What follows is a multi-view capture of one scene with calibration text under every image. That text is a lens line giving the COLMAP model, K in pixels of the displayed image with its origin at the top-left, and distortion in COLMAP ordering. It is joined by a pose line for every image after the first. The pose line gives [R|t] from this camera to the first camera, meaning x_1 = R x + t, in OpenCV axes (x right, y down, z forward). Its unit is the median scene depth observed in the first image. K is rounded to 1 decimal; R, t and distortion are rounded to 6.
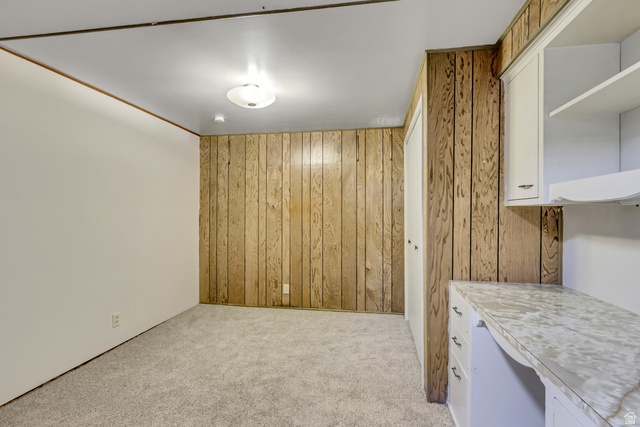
lens RADIAL K [[299.1, 0, 322.2], [0, 299.1, 213.2], [0, 0, 1]] dist [0.010319, -0.002501]
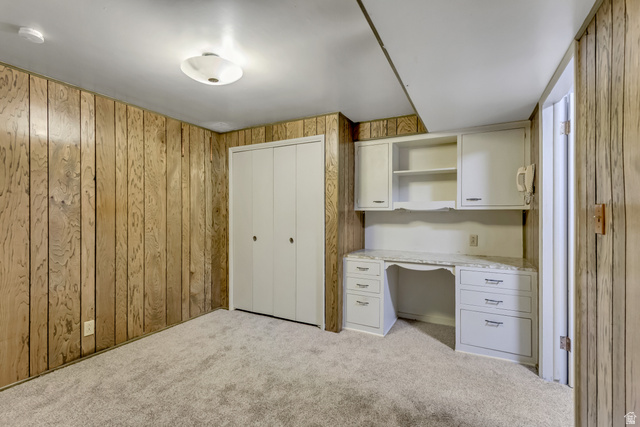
lens RADIAL K [[299.1, 0, 319.8], [0, 299.1, 214.6], [0, 0, 1]] dist [0.010319, -0.002501]
pose [[0.304673, 0.000045, 0.952457, -0.618187], [-0.000725, 1.000000, 0.000185, 0.001768], [-0.952457, -0.000747, 0.304673, 0.320330]]
